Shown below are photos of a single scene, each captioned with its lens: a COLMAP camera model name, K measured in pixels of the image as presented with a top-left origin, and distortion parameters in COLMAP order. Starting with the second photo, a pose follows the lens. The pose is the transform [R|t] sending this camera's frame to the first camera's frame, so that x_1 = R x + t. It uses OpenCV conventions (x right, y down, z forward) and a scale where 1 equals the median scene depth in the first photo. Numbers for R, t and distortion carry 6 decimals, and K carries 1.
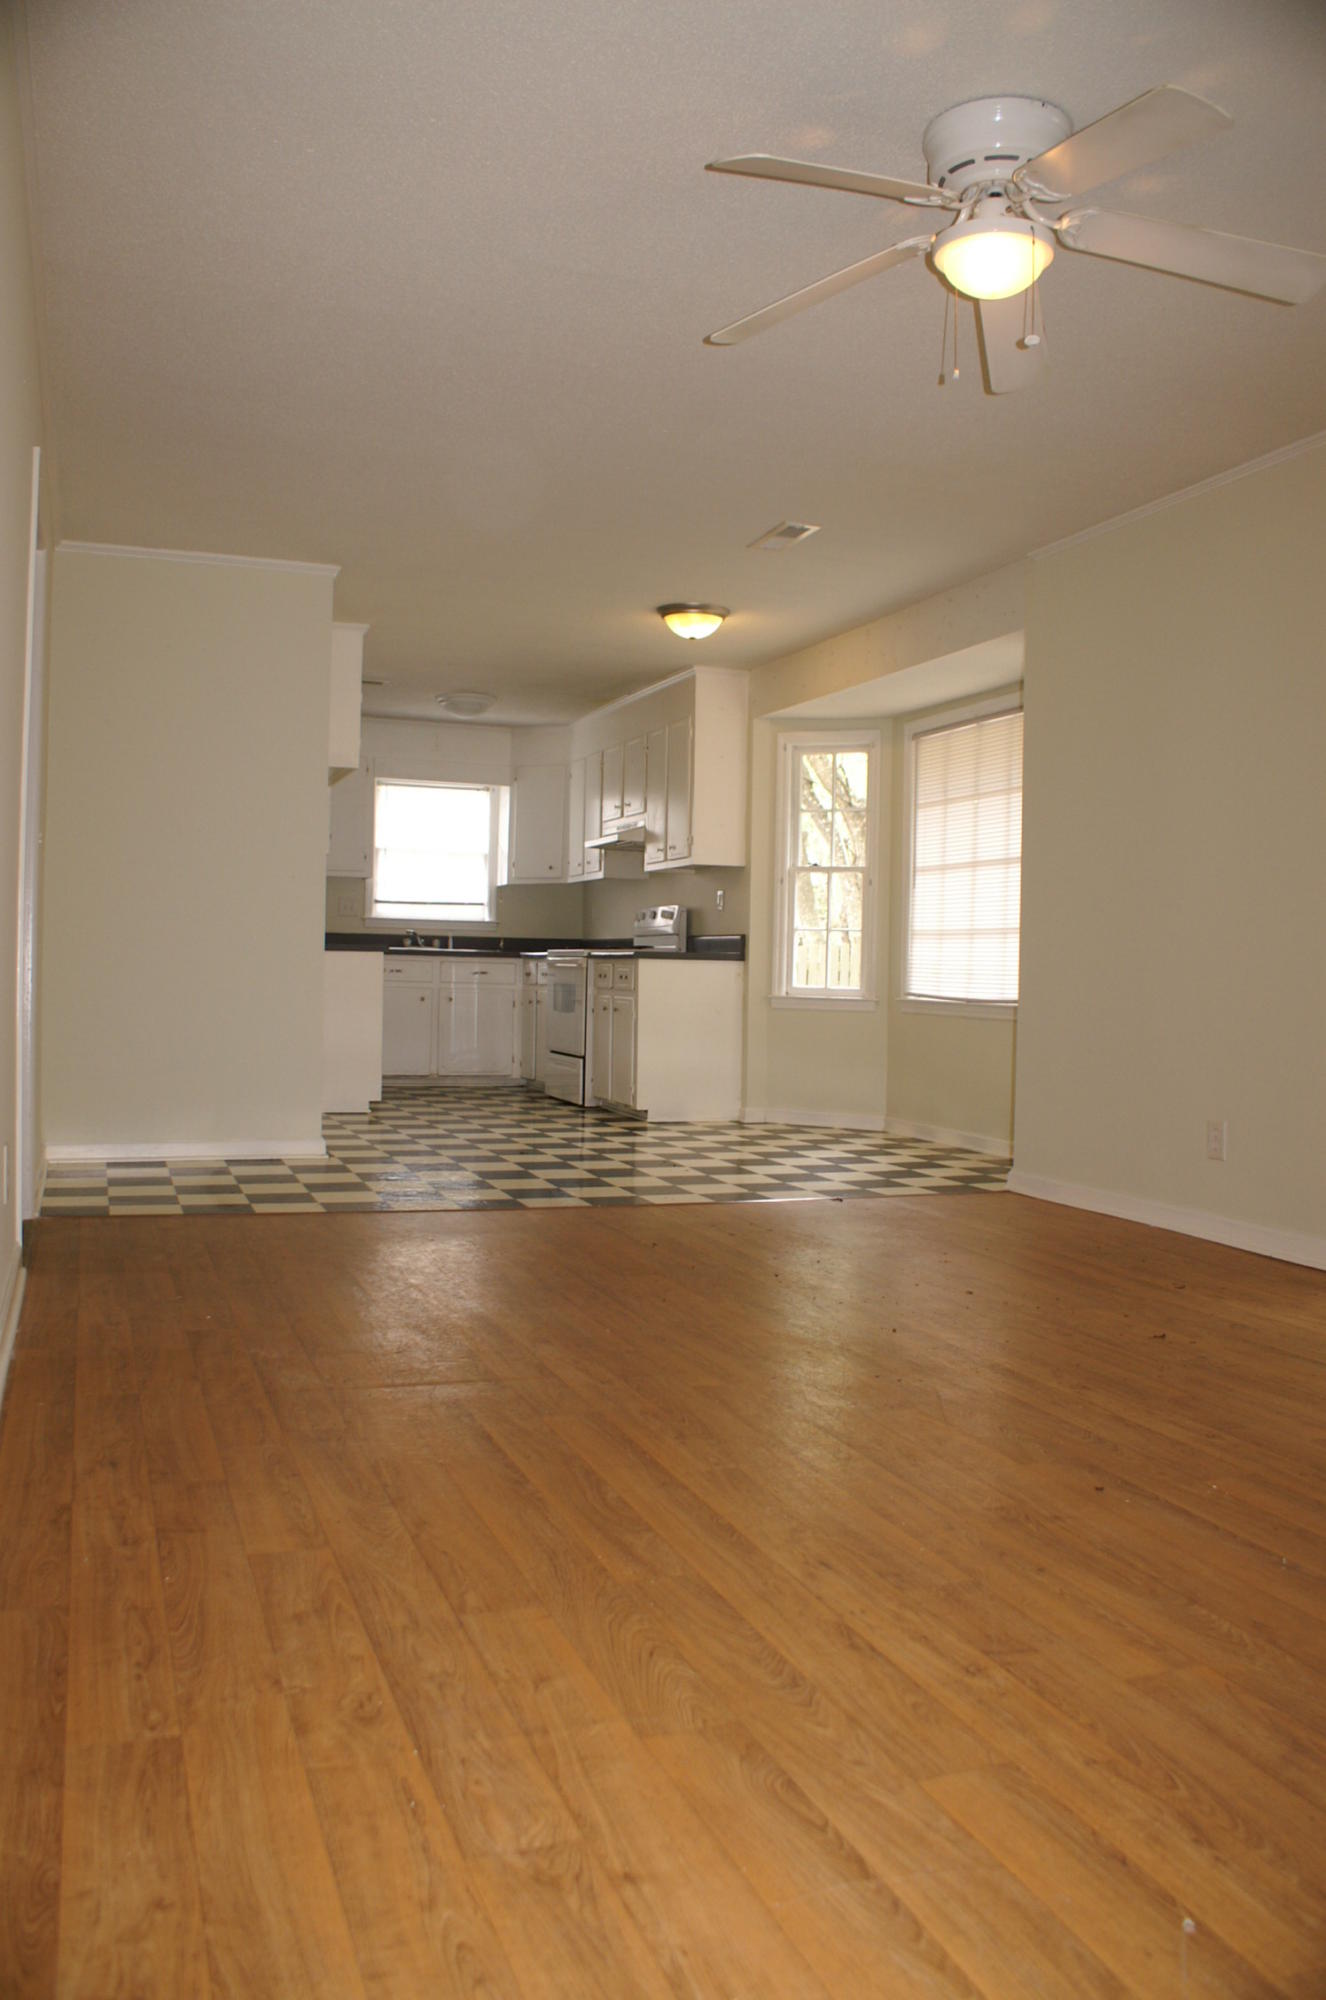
lens RADIAL K [[1563.8, 0, 656.9], [0, 1563.8, 1006.0], [0, 0, 1]] dist [-0.157680, 0.139773]
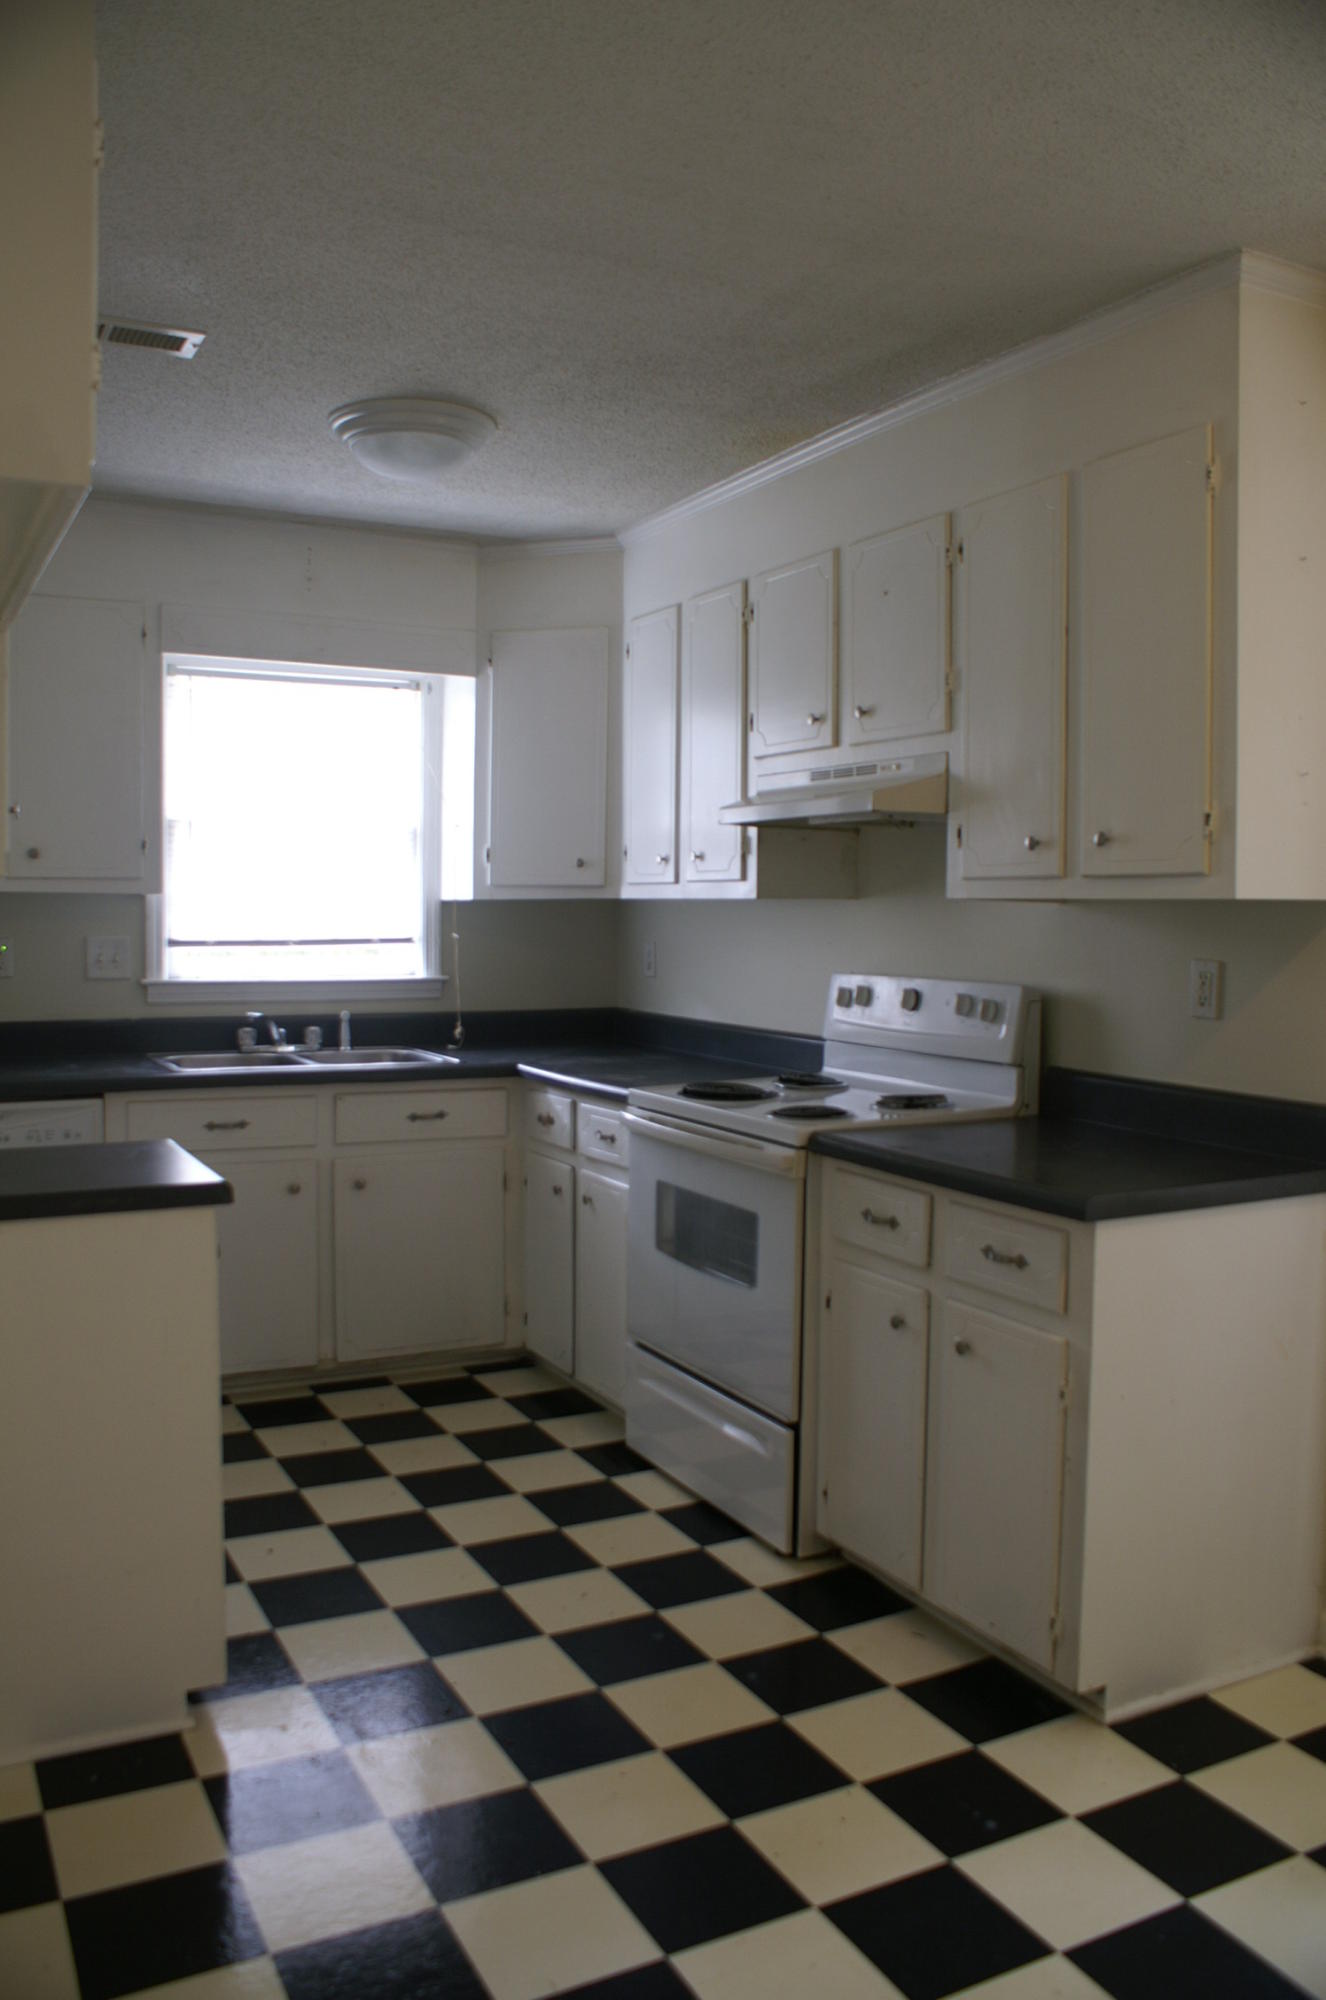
lens RADIAL K [[1567.6, 0, 652.7], [0, 1567.6, 984.7], [0, 0, 1]] dist [-0.156953, 0.129976]
pose [[0.991451, -0.019475, 0.129017, -0.132302], [0.015837, 0.999449, 0.029163, -0.084748], [-0.129513, -0.026870, 0.991214, 0.712826]]
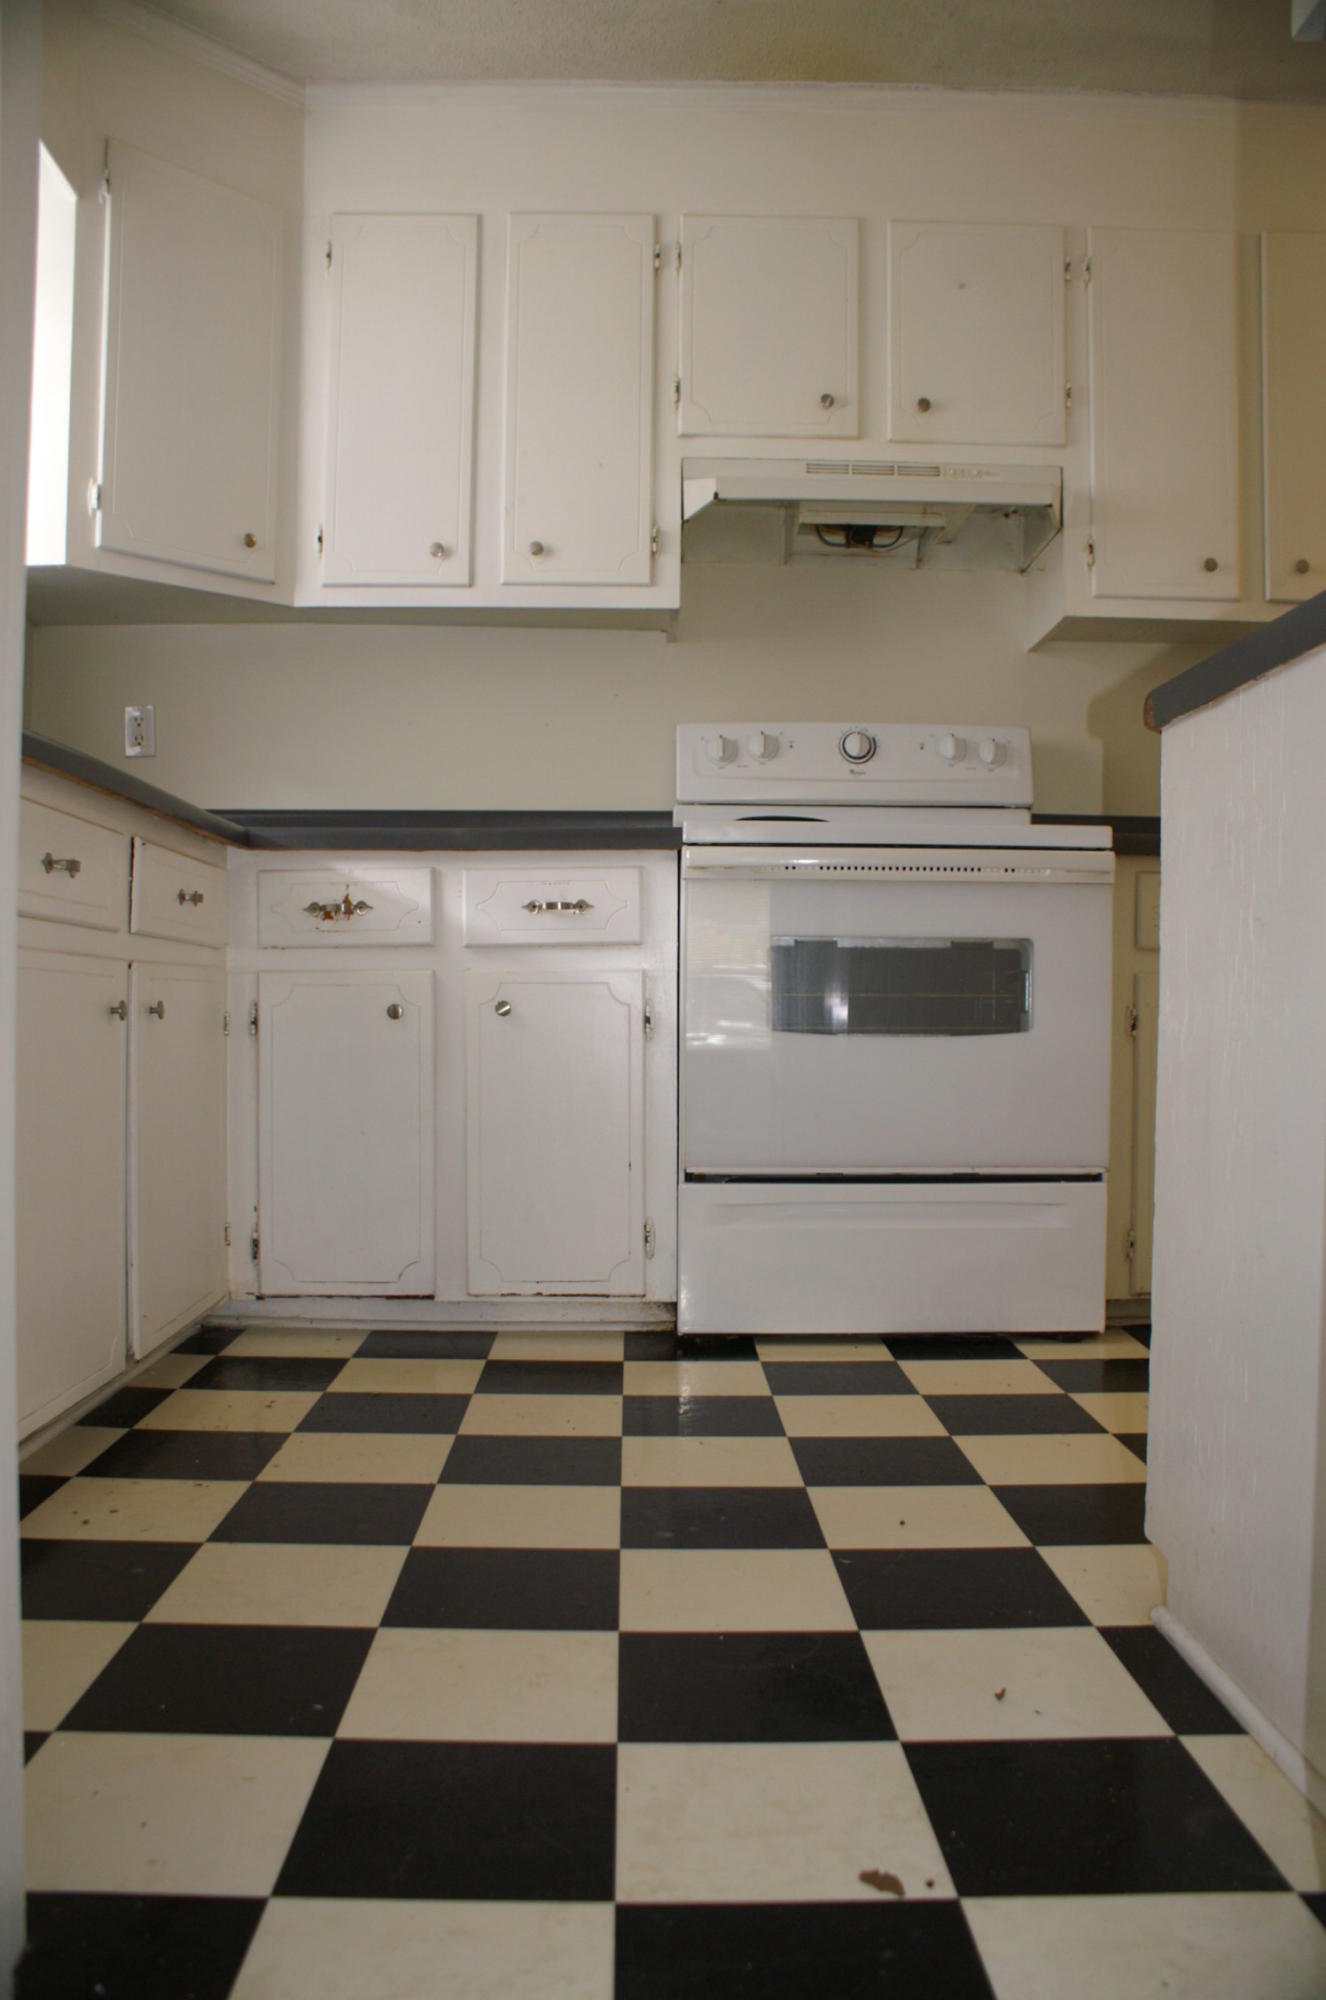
lens RADIAL K [[1563.8, 0, 656.9], [0, 1563.8, 1006.0], [0, 0, 1]] dist [-0.157680, 0.139773]
pose [[0.329139, -0.021031, 0.944047, -0.387733], [0.022729, 0.999639, 0.014345, -0.008397], [-0.944008, 0.016736, 0.329498, 1.058583]]
